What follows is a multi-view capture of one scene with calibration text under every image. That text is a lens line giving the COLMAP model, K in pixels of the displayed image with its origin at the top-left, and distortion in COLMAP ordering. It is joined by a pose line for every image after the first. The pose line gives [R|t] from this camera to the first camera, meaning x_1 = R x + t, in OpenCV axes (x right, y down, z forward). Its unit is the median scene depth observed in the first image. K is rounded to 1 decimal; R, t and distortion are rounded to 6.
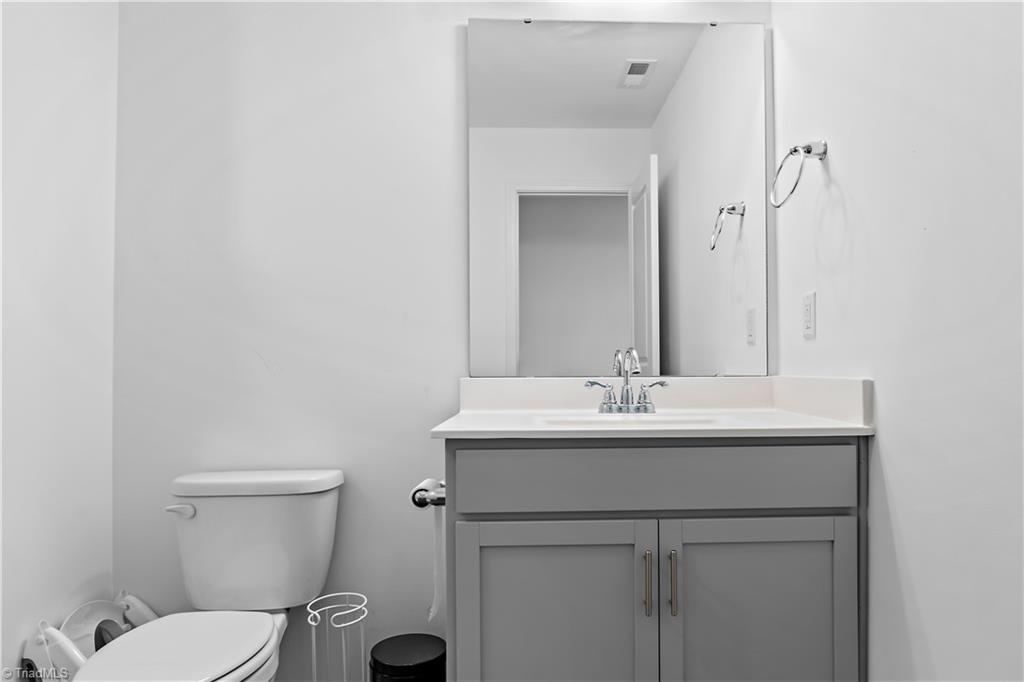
lens RADIAL K [[649.8, 0, 512.1], [0, 649.8, 354.1], [0, 0, 1]] dist [-0.006572, -0.000703]
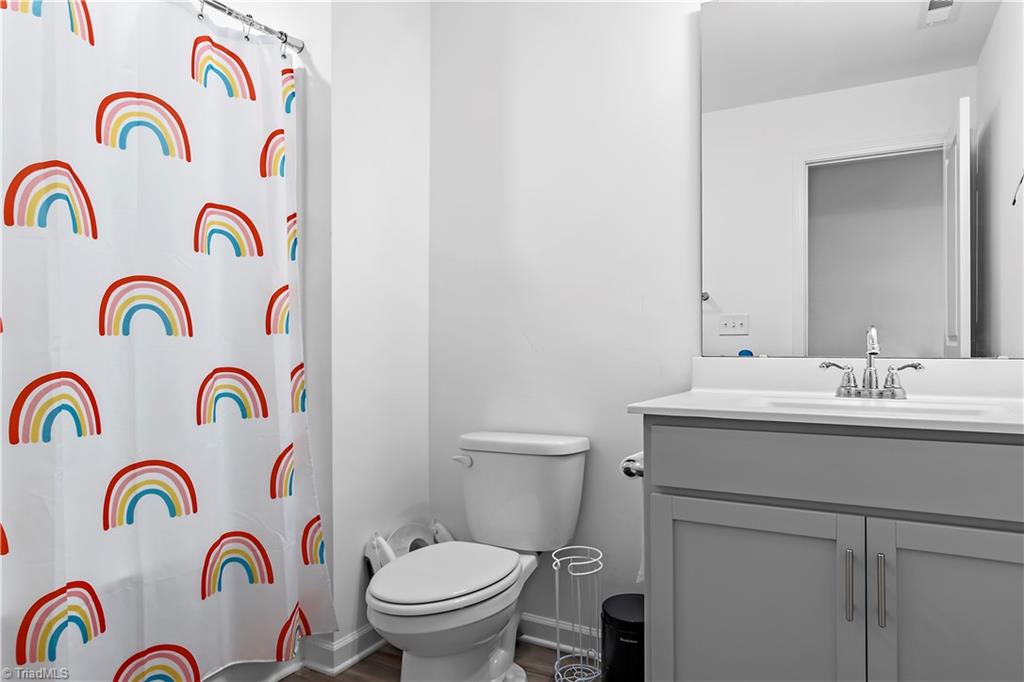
lens RADIAL K [[606.3, 0, 512.0], [0, 606.3, 341.0], [0, 0, 1]] dist [0.001731, 0.000958]
pose [[0.875605, -0.001775, -0.483025, 0.147763], [0.007417, 0.999925, 0.009772, -0.000638], [0.482971, -0.012139, 0.875552, 0.021105]]
